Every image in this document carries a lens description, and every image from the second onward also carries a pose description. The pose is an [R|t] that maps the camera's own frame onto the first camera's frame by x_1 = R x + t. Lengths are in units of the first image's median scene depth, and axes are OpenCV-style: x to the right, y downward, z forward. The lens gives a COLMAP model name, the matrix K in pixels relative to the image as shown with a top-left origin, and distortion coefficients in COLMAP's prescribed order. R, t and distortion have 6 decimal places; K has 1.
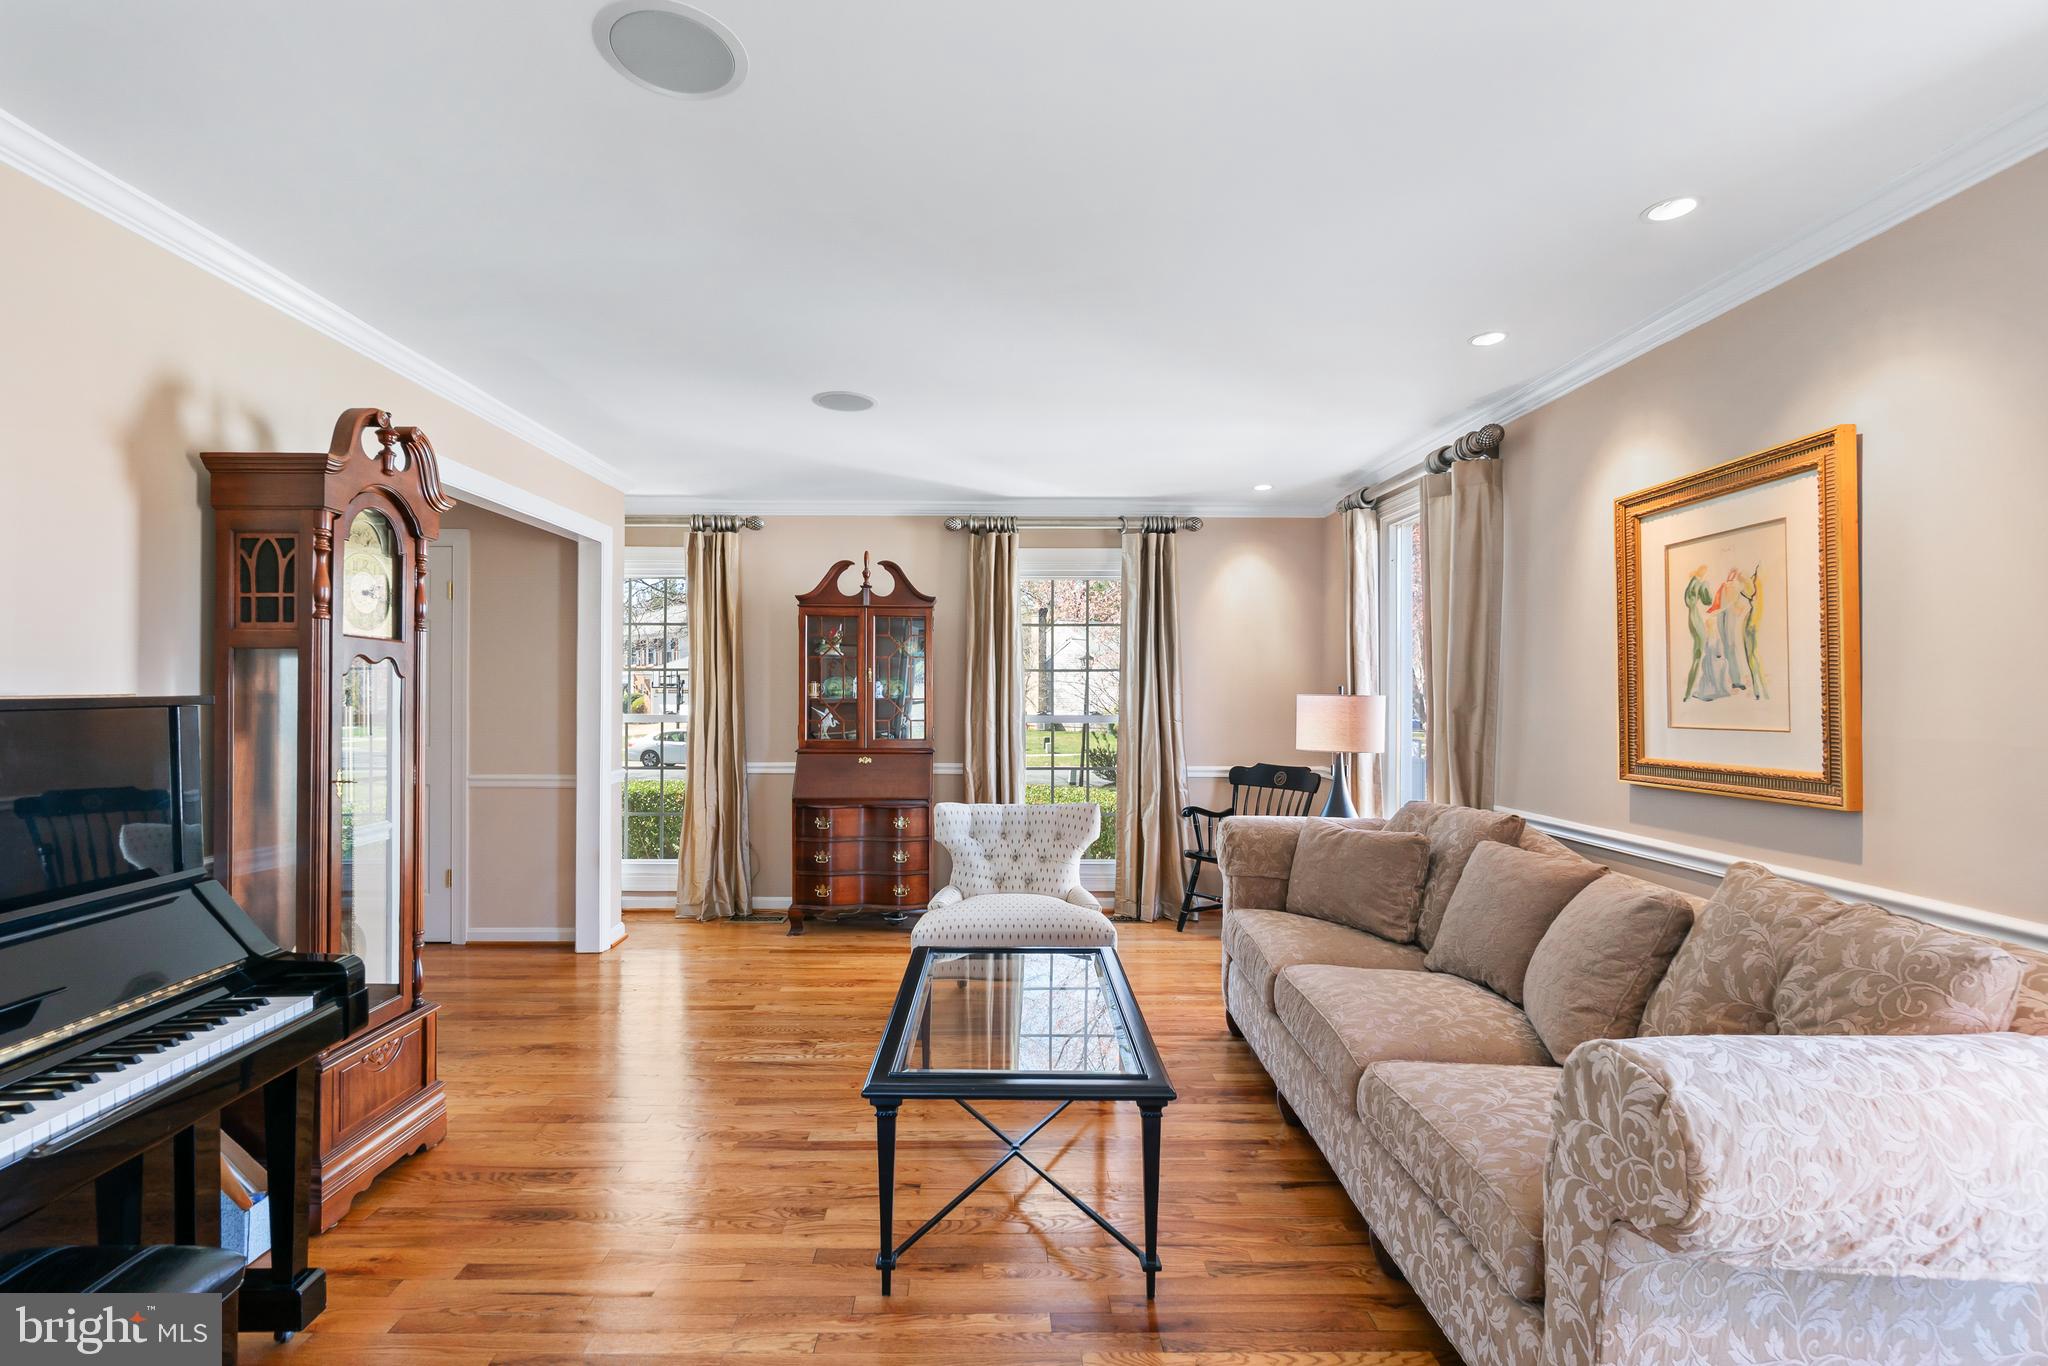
lens RADIAL K [[909.5, 0, 999.2], [0, 909.5, 700.0], [0, 0, 1]] dist [-0.005403, -0.000994]
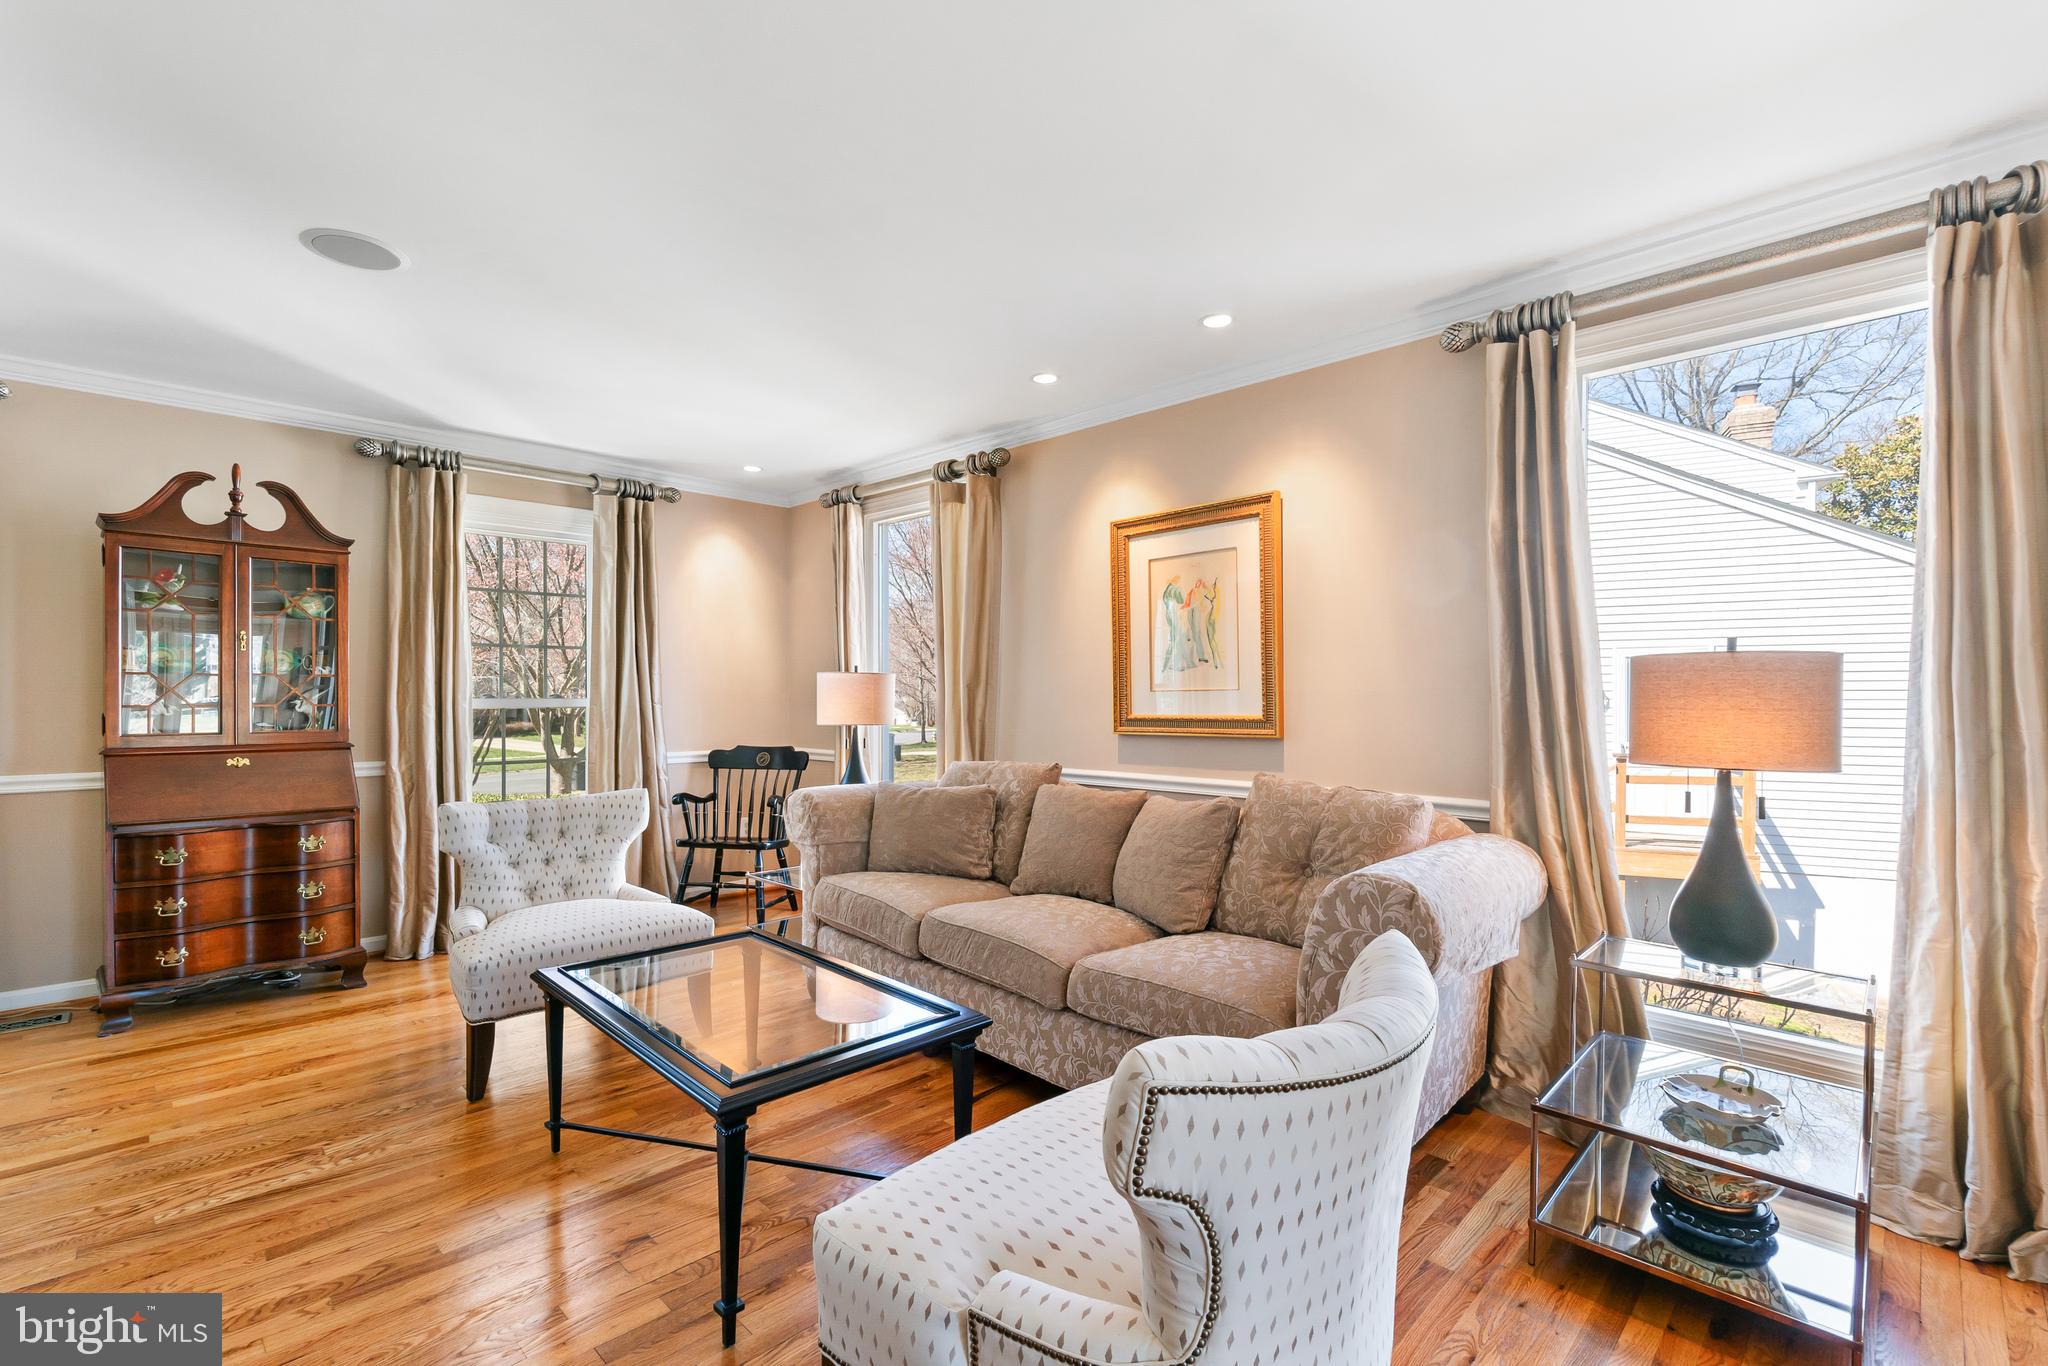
lens RADIAL K [[909.5, 0, 1004.1], [0, 909.5, 709.3], [0, 0, 1]] dist [-0.005403, -0.000994]
pose [[0.716571, -0.012979, 0.697393, -0.279701], [0.007006, 0.999910, 0.011410, 0.028629], [-0.697479, -0.003290, 0.716598, 0.114539]]
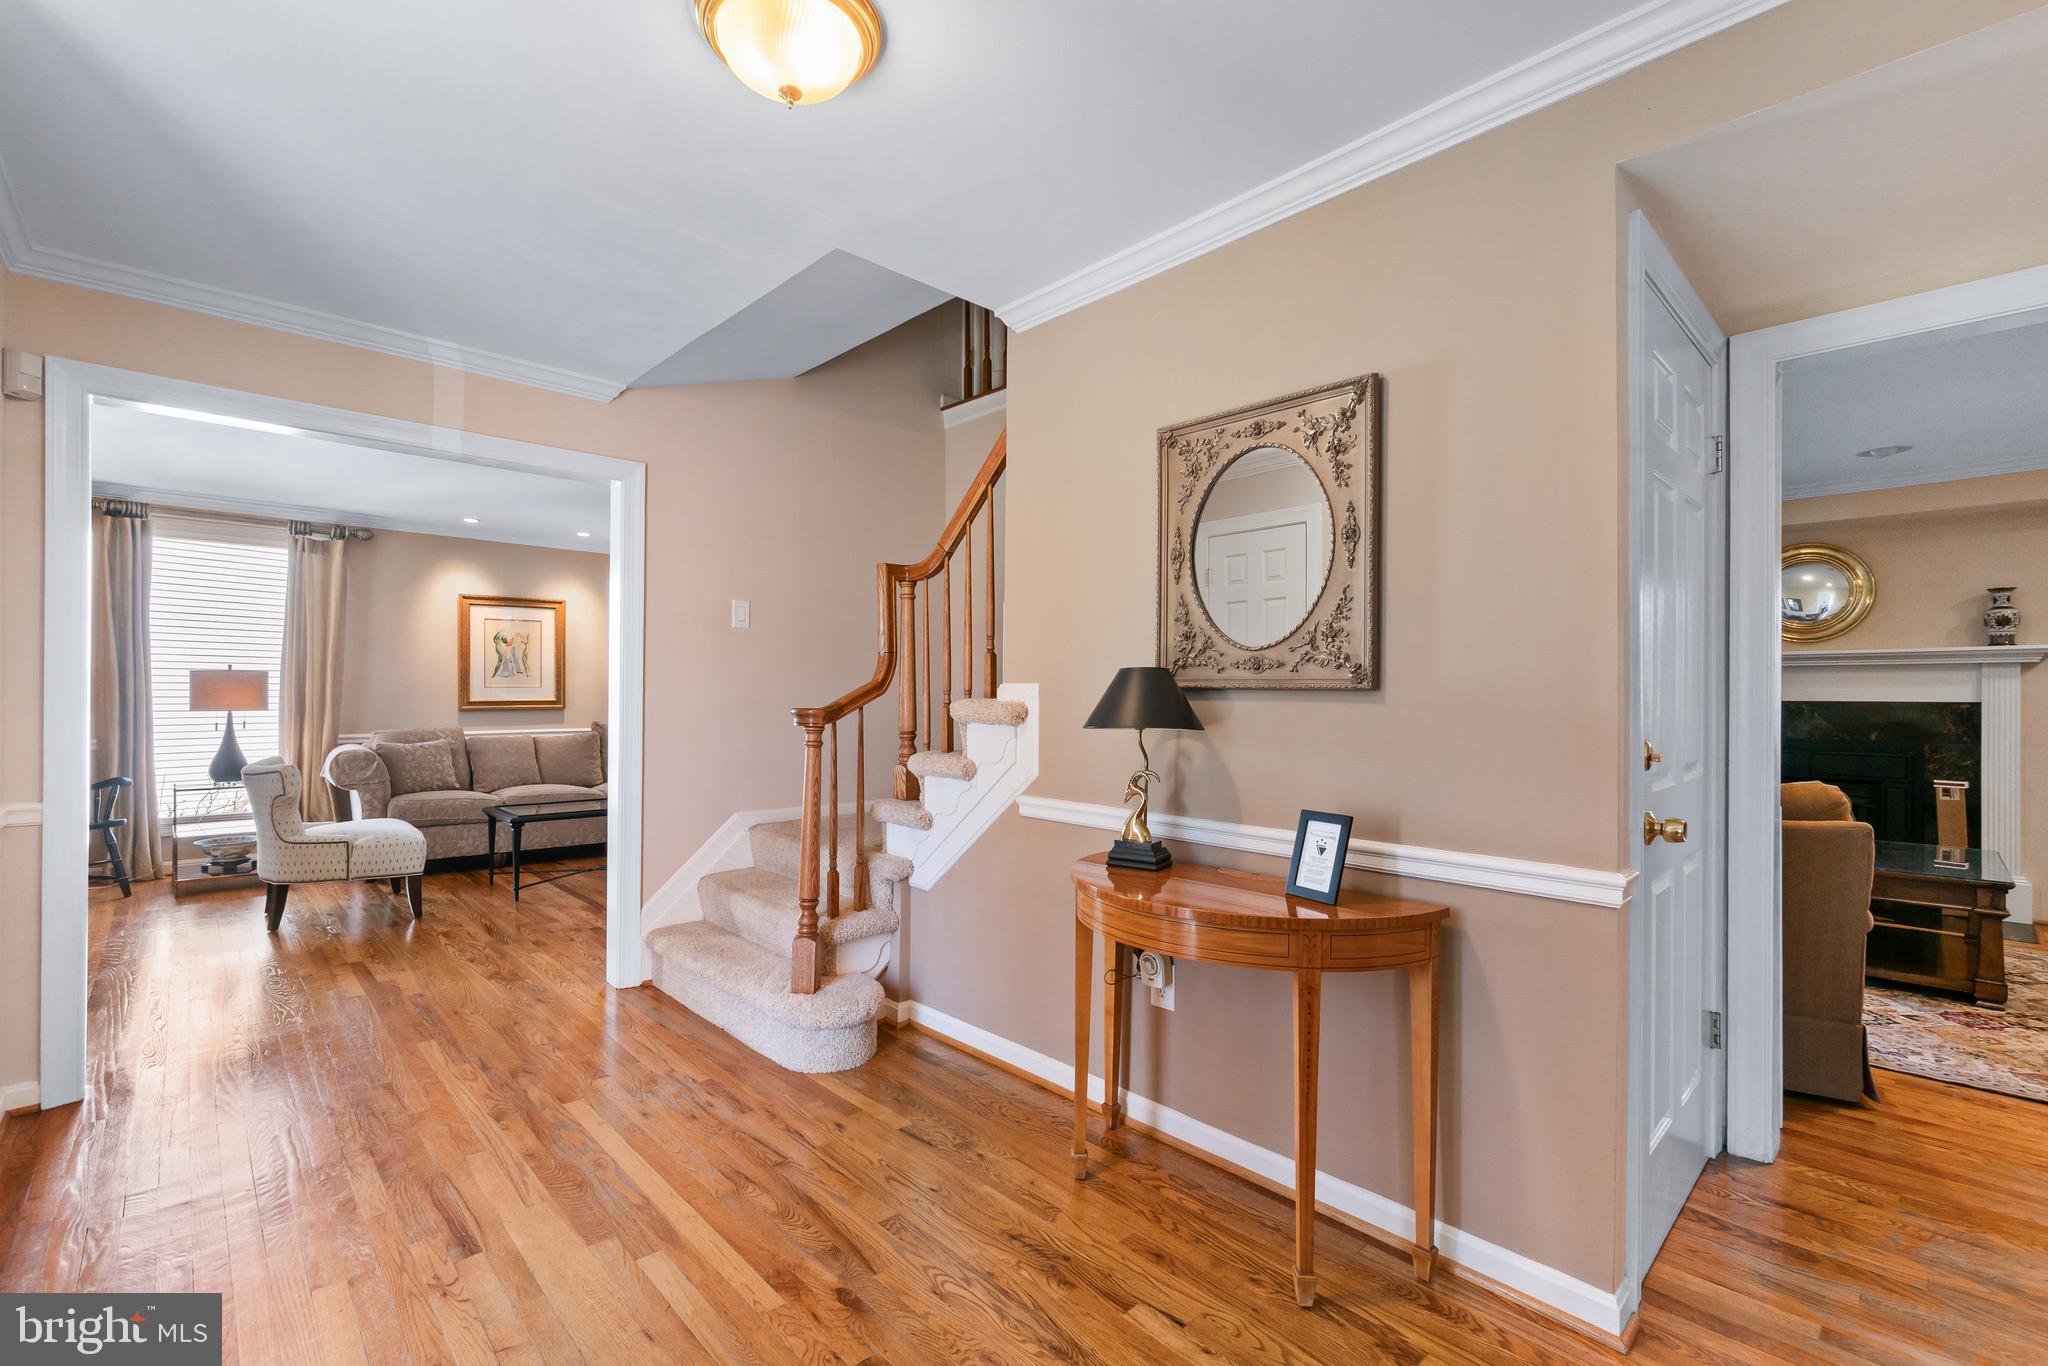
lens RADIAL K [[909.5, 0, 1042.5], [0, 909.5, 692.3], [0, 0, 1]] dist [-0.005403, -0.000994]
pose [[-0.695349, -0.013042, 0.718554, -1.638417], [-0.006423, 0.999908, 0.011933, 0.001779], [-0.718644, 0.003683, -0.695368, 1.193187]]
